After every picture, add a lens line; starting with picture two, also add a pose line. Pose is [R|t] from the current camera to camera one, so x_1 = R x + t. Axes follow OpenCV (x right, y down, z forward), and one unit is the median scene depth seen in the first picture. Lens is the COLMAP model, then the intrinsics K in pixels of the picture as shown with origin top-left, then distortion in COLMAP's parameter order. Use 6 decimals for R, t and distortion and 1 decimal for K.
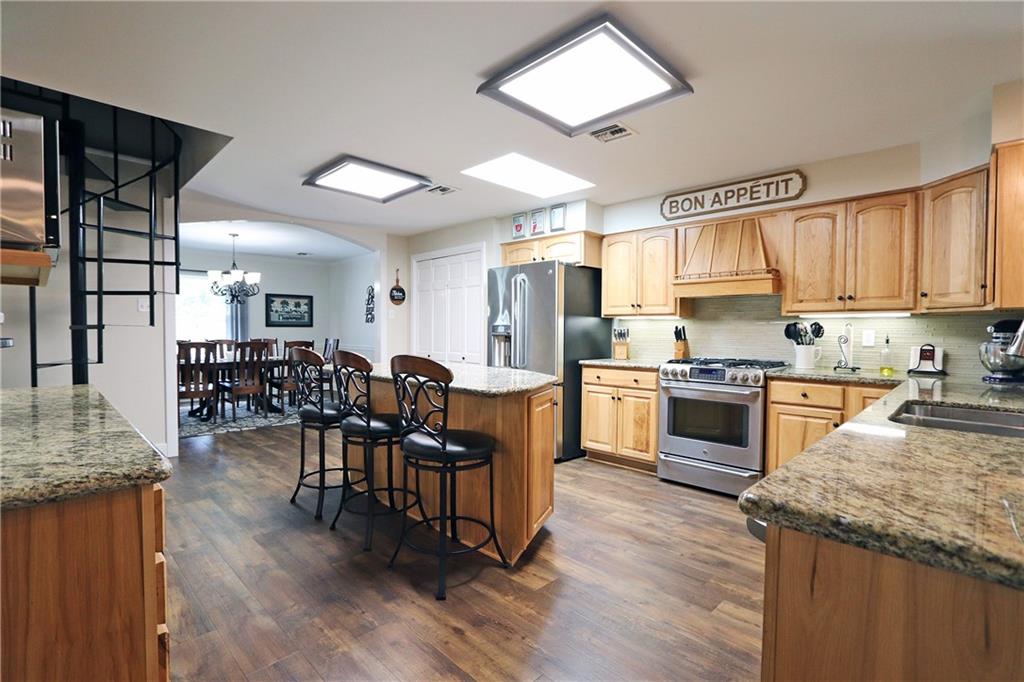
lens RADIAL K [[478.6, 0, 504.5], [0, 478.6, 343.8], [0, 0, 1]] dist [-0.021359, 0.000201]
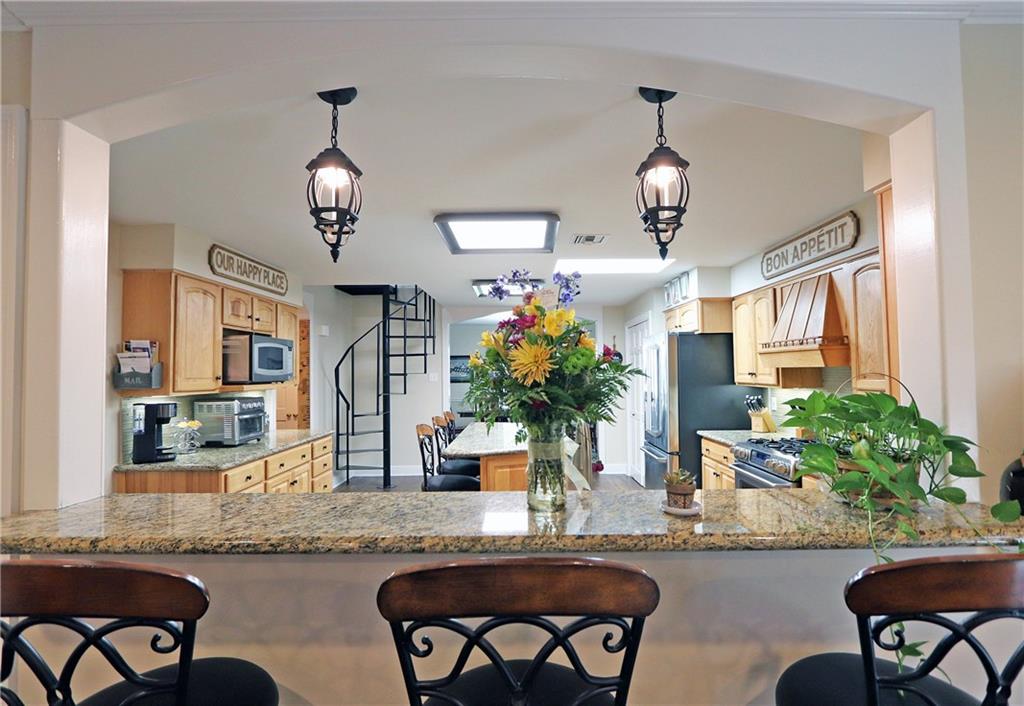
lens RADIAL K [[503.0, 0, 518.1], [0, 503.0, 354.3], [0, 0, 1]] dist [0.001143, -0.000017]
pose [[0.702859, -0.037158, -0.710359, 0.730767], [-0.005839, 0.998300, -0.057997, -0.068315], [0.711306, 0.044912, 0.701446, 0.021231]]
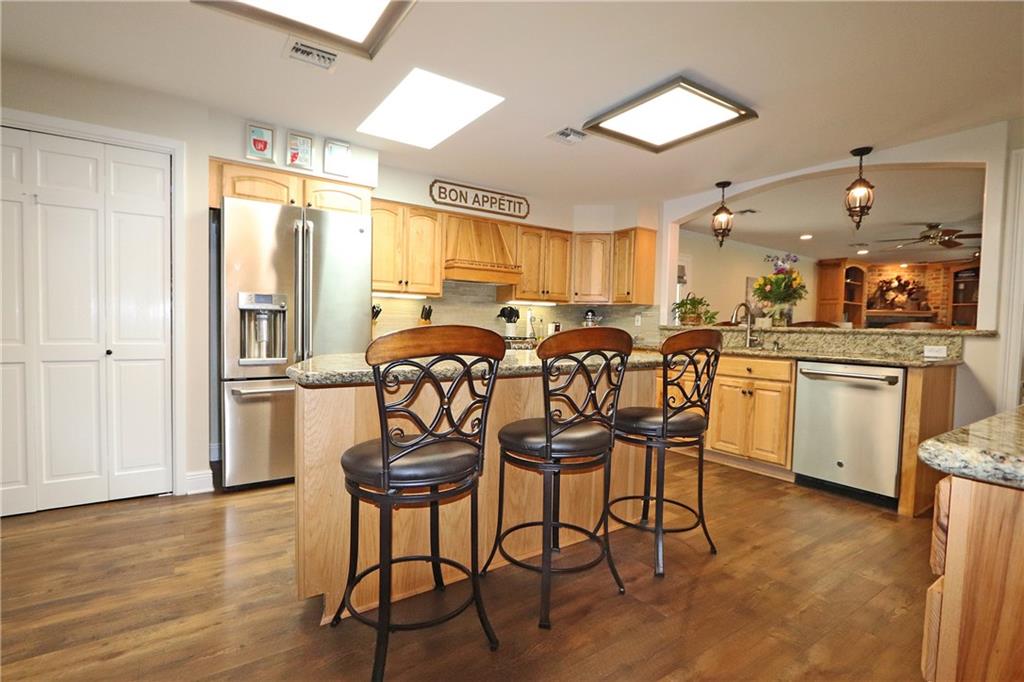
lens RADIAL K [[478.6, 0, 506.8], [0, 478.6, 338.8], [0, 0, 1]] dist [-0.021359, 0.000201]
pose [[0.182291, -0.029875, 0.982791, -0.714556], [0.009405, 0.999546, 0.028639, 0.008480], [-0.983200, 0.004023, 0.182489, 0.711420]]
